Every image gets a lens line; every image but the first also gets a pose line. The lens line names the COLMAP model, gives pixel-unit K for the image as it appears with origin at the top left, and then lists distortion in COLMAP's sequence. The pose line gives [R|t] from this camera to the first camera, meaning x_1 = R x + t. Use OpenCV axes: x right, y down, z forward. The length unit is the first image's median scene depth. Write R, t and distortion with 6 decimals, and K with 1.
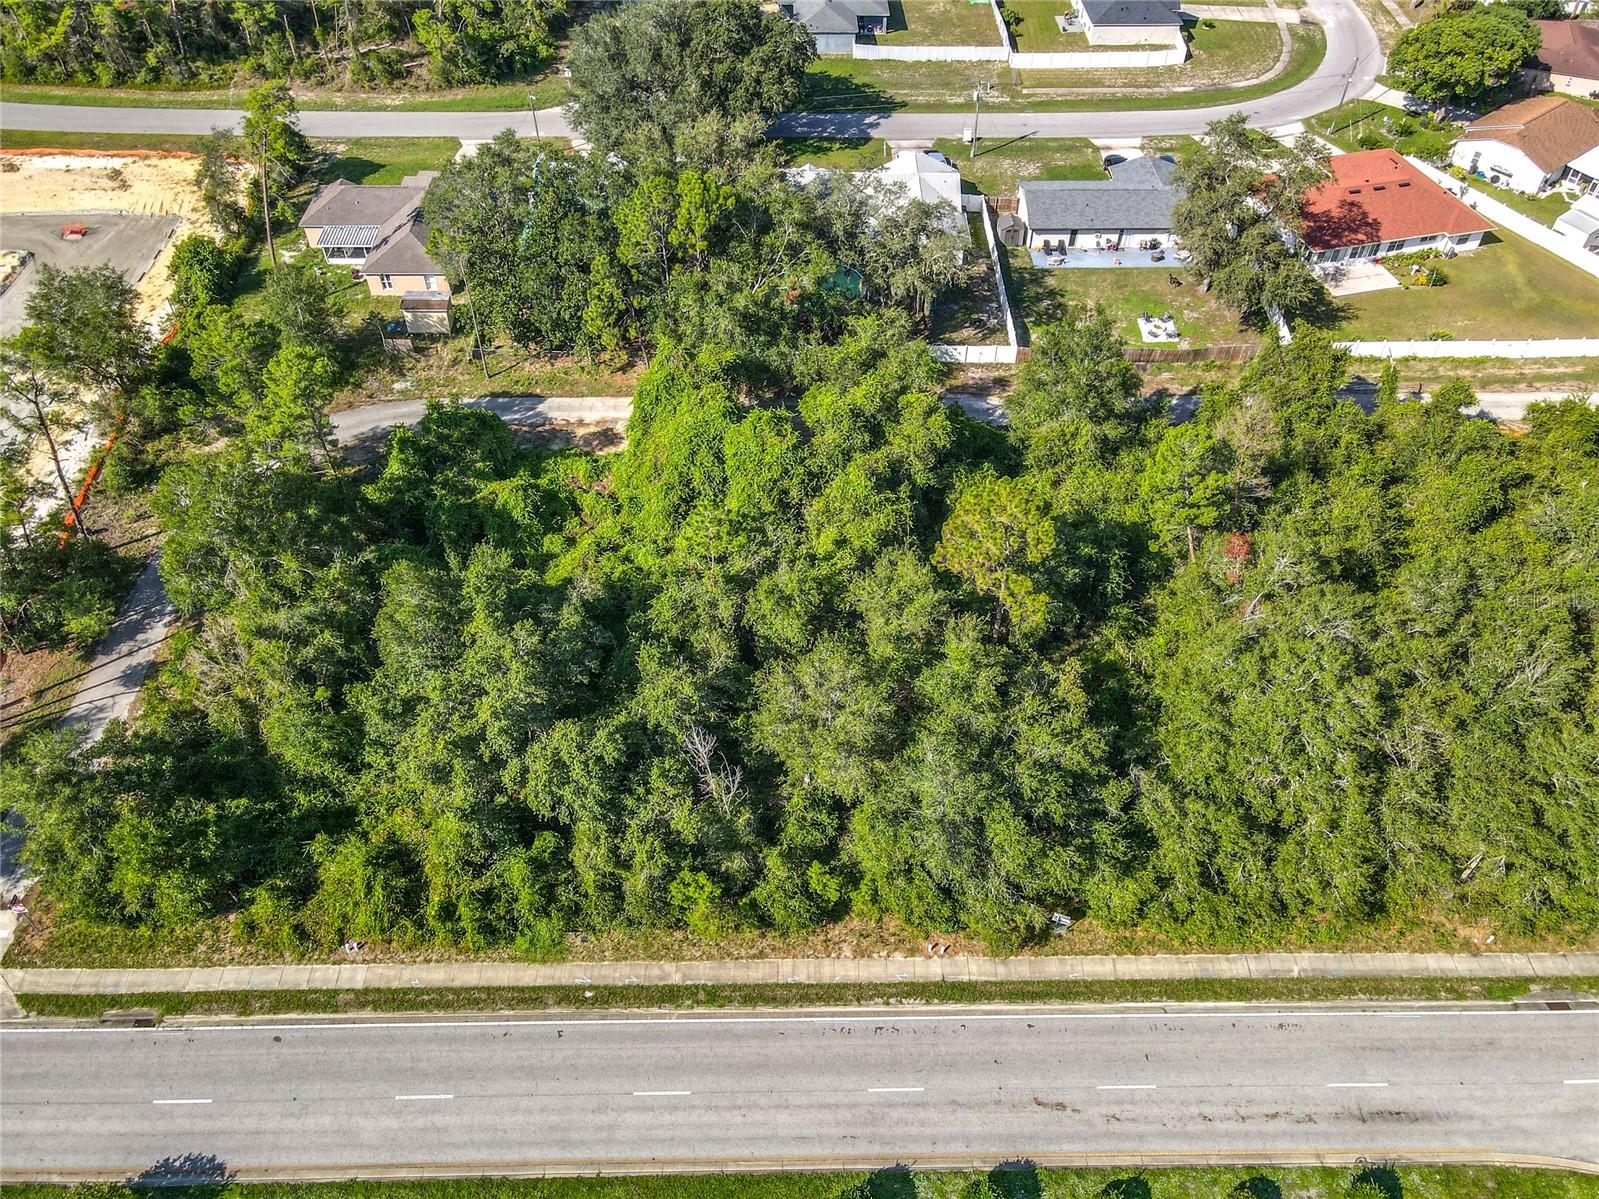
lens RADIAL K [[1180.0, 0, 802.5], [0, 1180.0, 578.4], [0, 0, 1]] dist [0.014444, 0.003054]
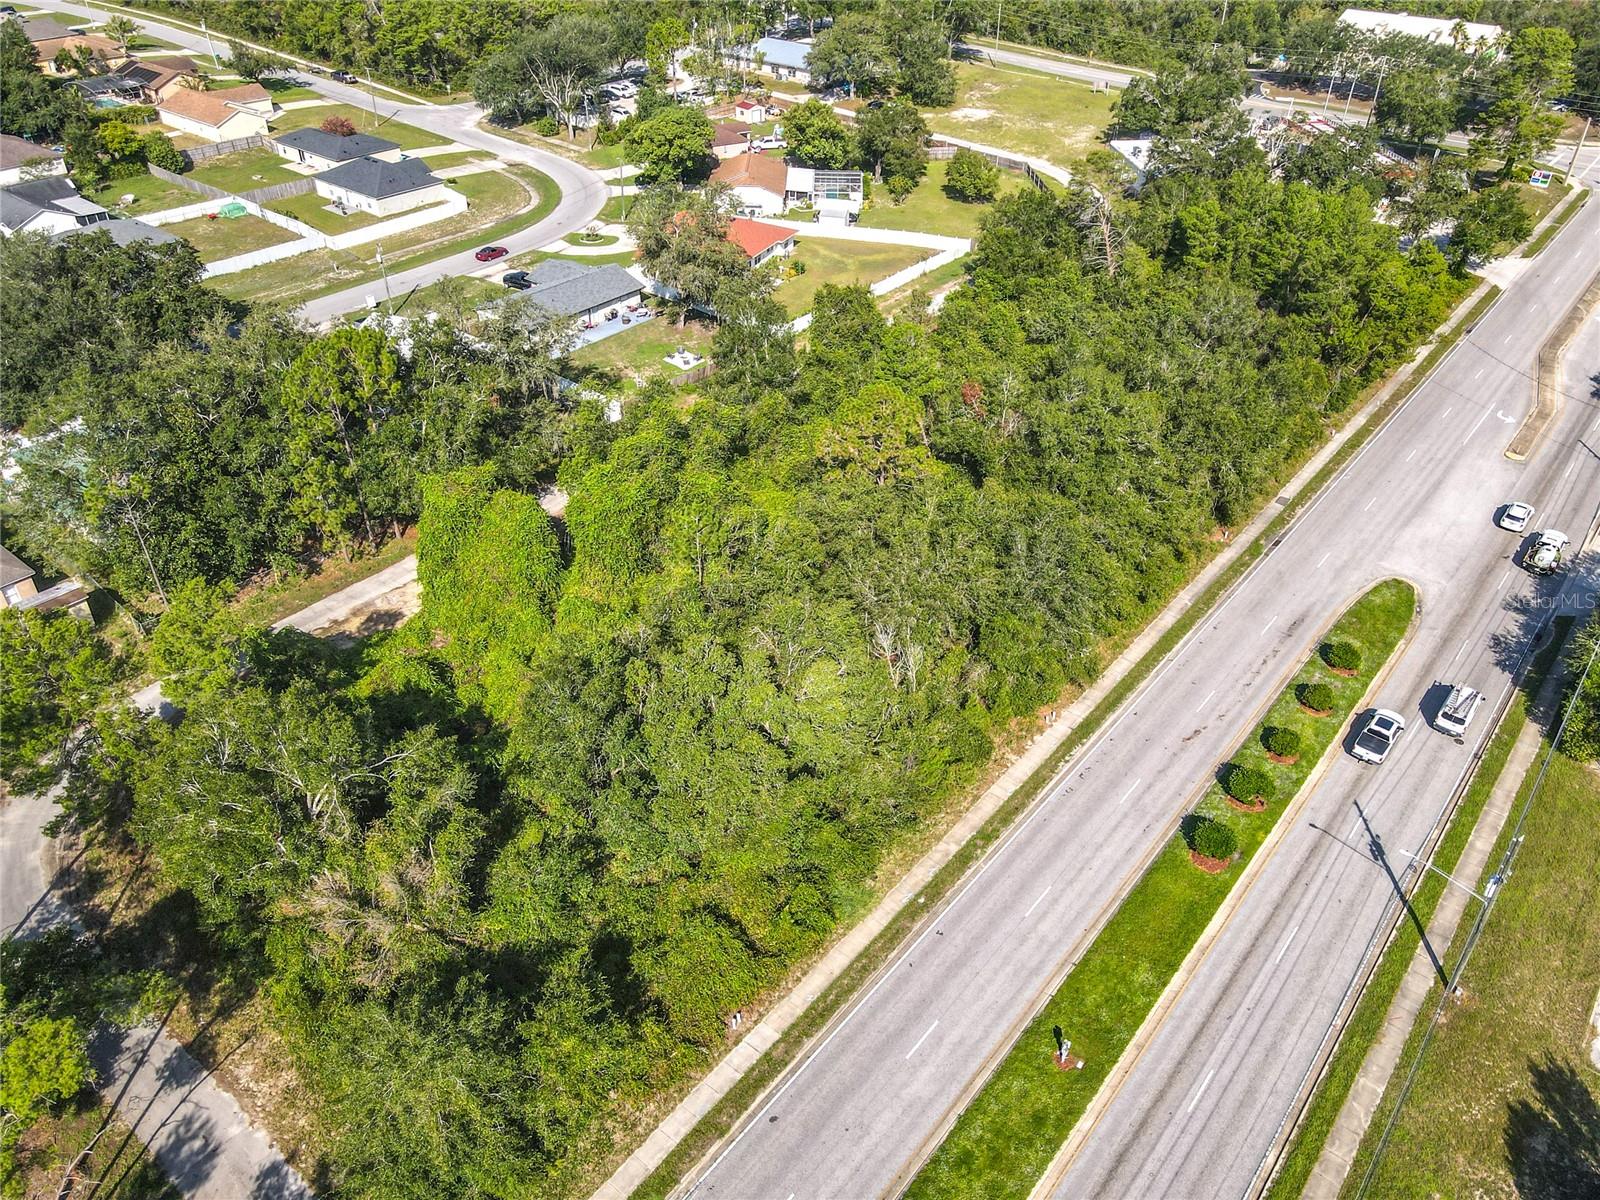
lens RADIAL K [[1180.7, 0, 806.4], [0, 1180.7, 631.7], [0, 0, 1]] dist [0.014444, 0.003054]
pose [[0.639384, -0.455498, 0.619443, -0.793053], [0.542139, 0.838361, 0.056885, 0.028110], [-0.545228, 0.299452, 0.782978, 0.139249]]
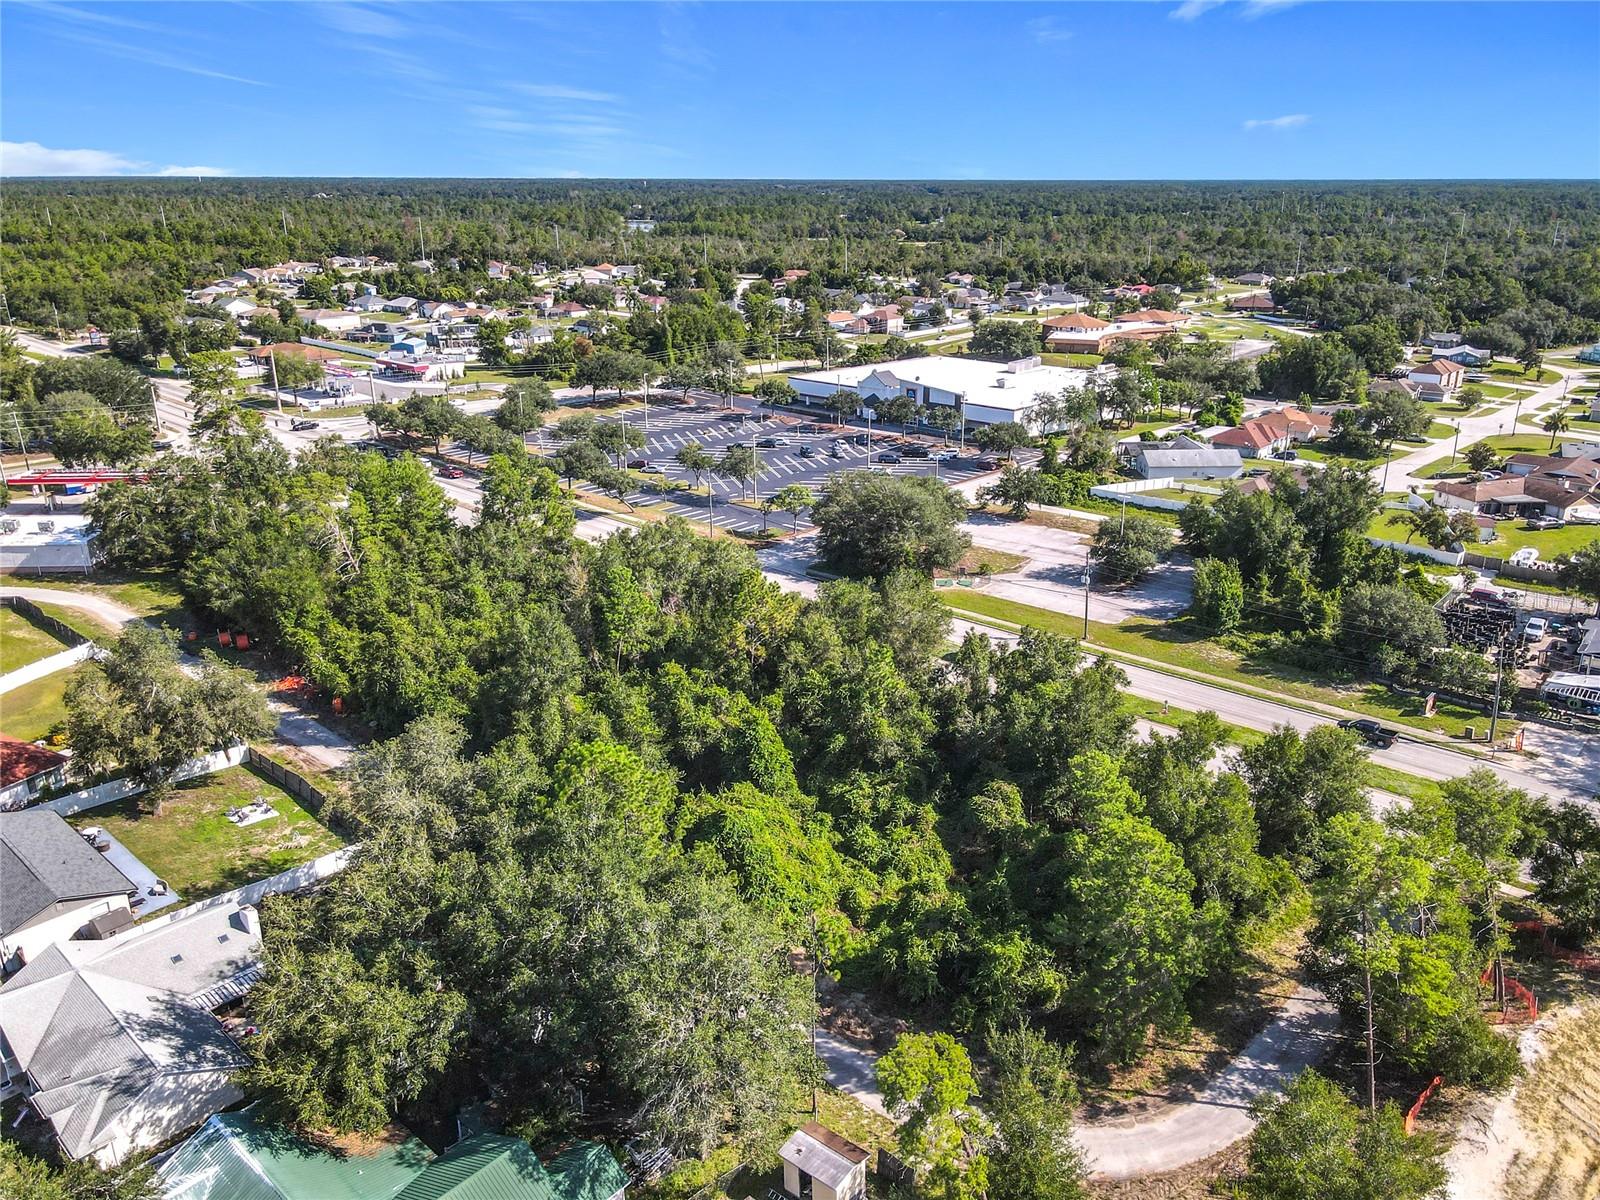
lens RADIAL K [[1180.7, 0, 824.5], [0, 1180.7, 631.1], [0, 0, 1]] dist [0.014444, 0.003054]
pose [[-0.742114, -0.249389, 0.622151, -0.995793], [0.472234, 0.464179, 0.749355, -1.287370], [-0.475671, 0.849907, -0.226704, 1.441560]]
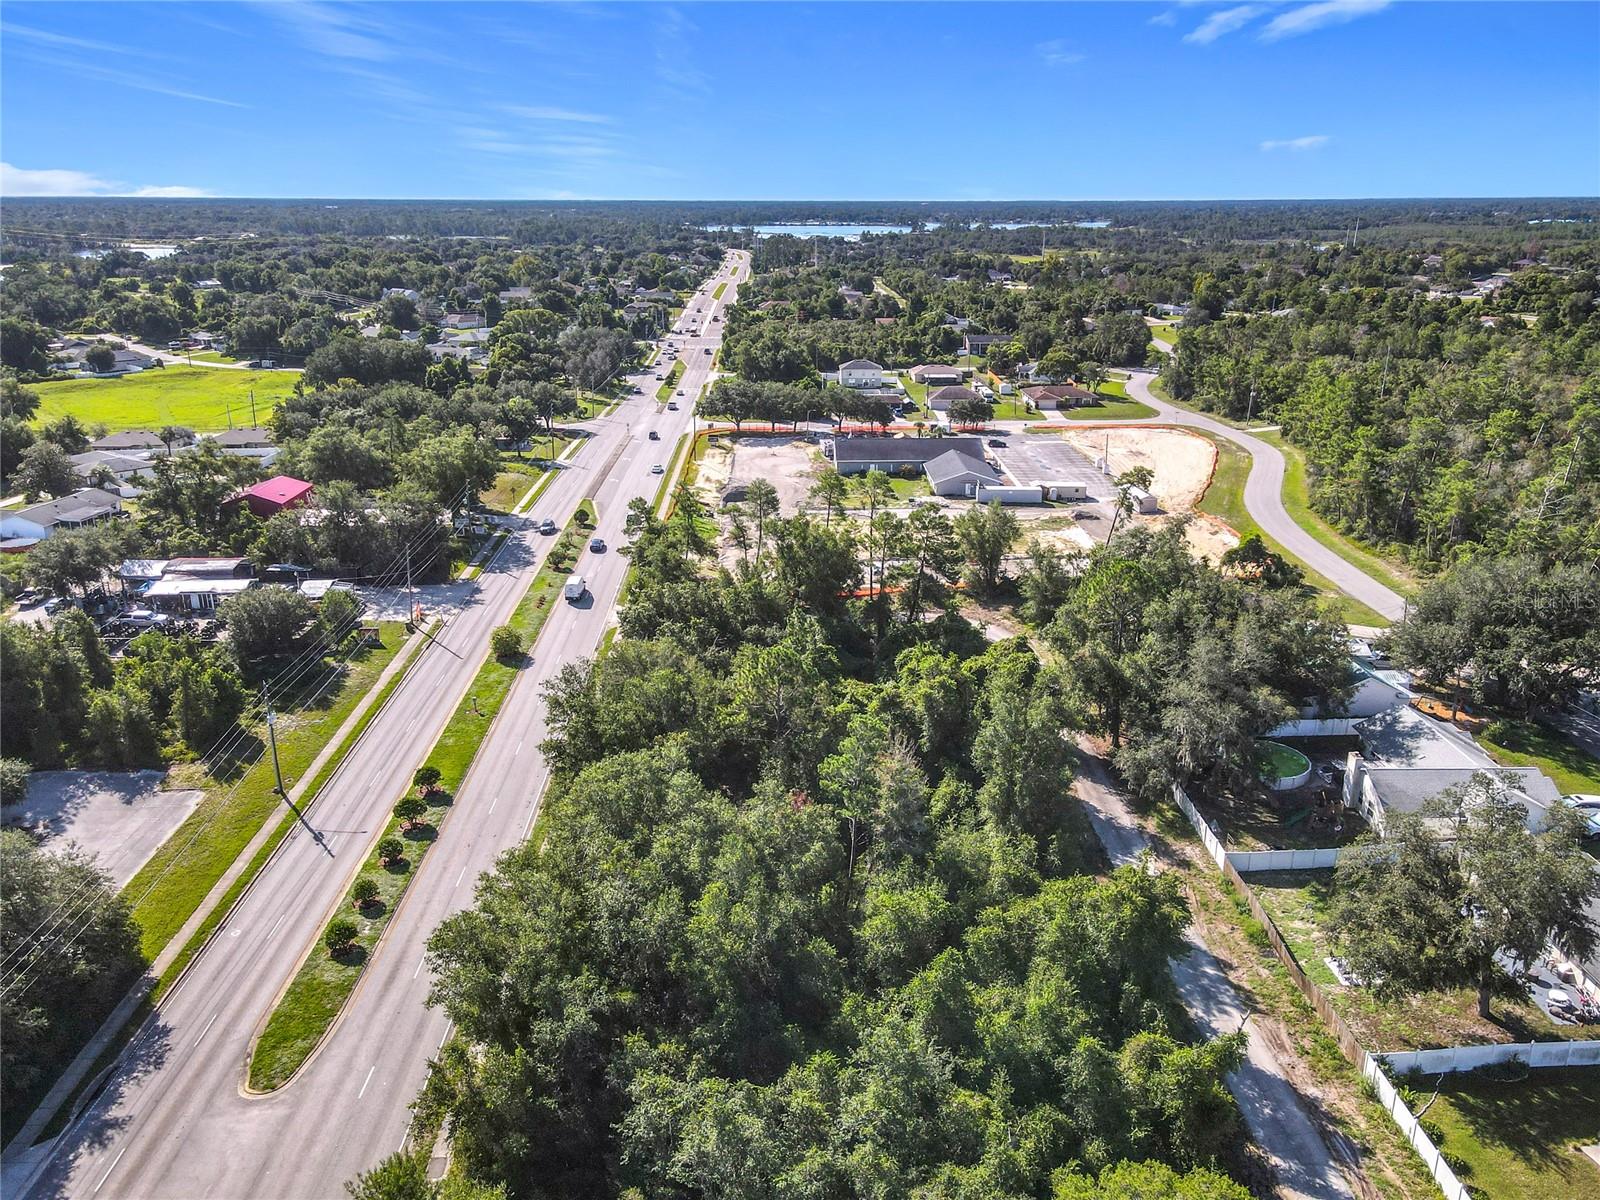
lens RADIAL K [[1180.7, 0, 812.7], [0, 1180.7, 607.0], [0, 0, 1]] dist [0.014444, 0.003054]
pose [[0.016575, 0.318285, -0.947850, 1.578685], [-0.712922, 0.668433, 0.211991, -0.461450], [0.701048, 0.672229, 0.237991, 0.665092]]
